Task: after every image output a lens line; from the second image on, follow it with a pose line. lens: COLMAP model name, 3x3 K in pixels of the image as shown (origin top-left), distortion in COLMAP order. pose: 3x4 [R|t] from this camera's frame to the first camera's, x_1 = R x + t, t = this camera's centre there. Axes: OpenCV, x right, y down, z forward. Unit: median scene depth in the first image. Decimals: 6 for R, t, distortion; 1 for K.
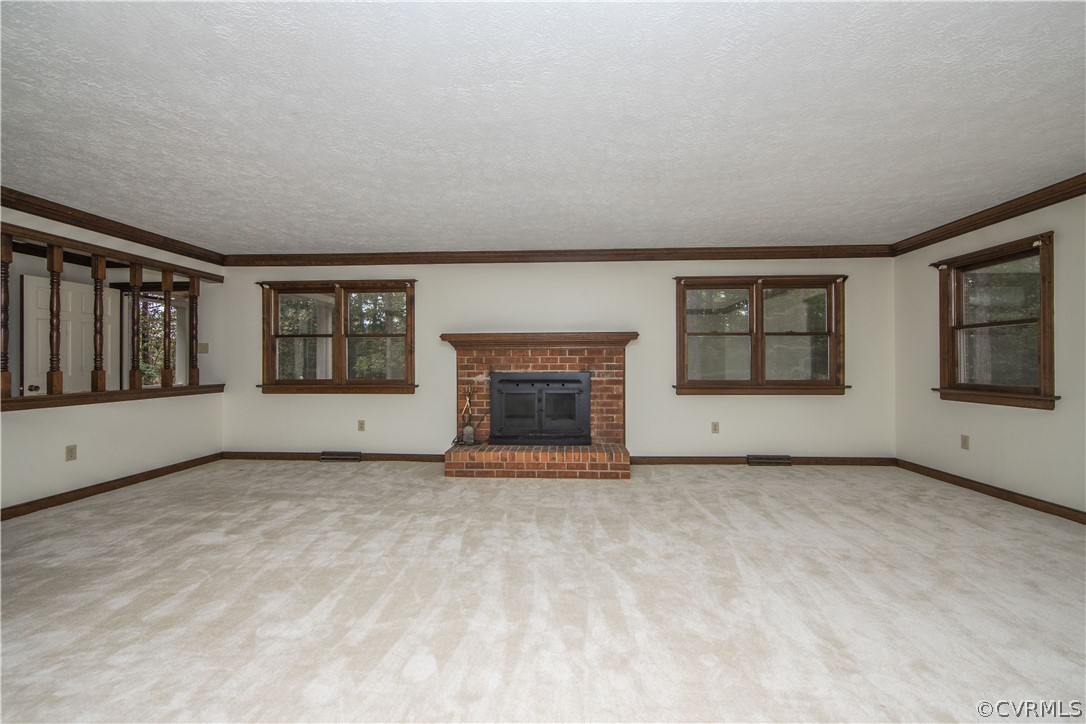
lens RADIAL K [[456.2, 0, 543.0], [0, 456.2, 362.0], [0, 0, 1]] dist [-0.002646, -0.000052]
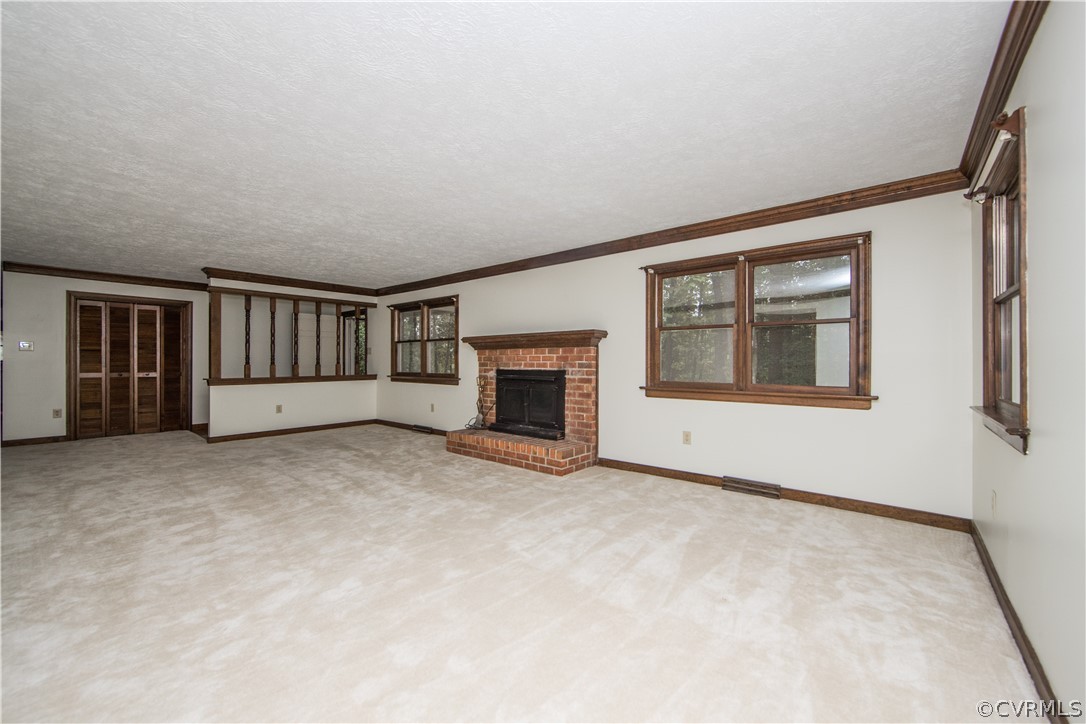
lens RADIAL K [[453.1, 0, 526.2], [0, 453.1, 361.2], [0, 0, 1]] dist [0.000764, 0.000063]
pose [[0.772448, 0.002720, -0.635073, 0.681006], [-0.001419, 0.999996, 0.002558, -0.000379], [0.635077, -0.001075, 0.772448, 0.158800]]
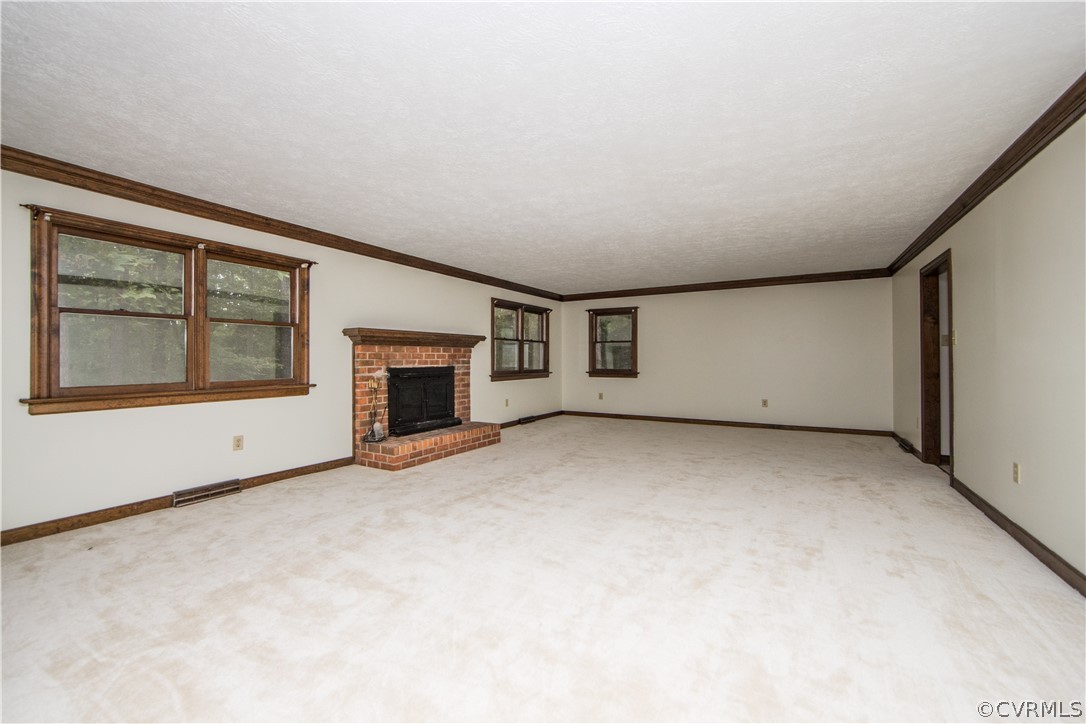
lens RADIAL K [[447.5, 0, 548.3], [0, 447.5, 358.6], [0, 0, 1]] dist [-0.000354, 0.000091]
pose [[0.444560, 0.002049, 0.895747, -0.864217], [-0.003308, 0.999994, -0.000646, 0.001599], [-0.895743, -0.002676, 0.444564, 0.233516]]
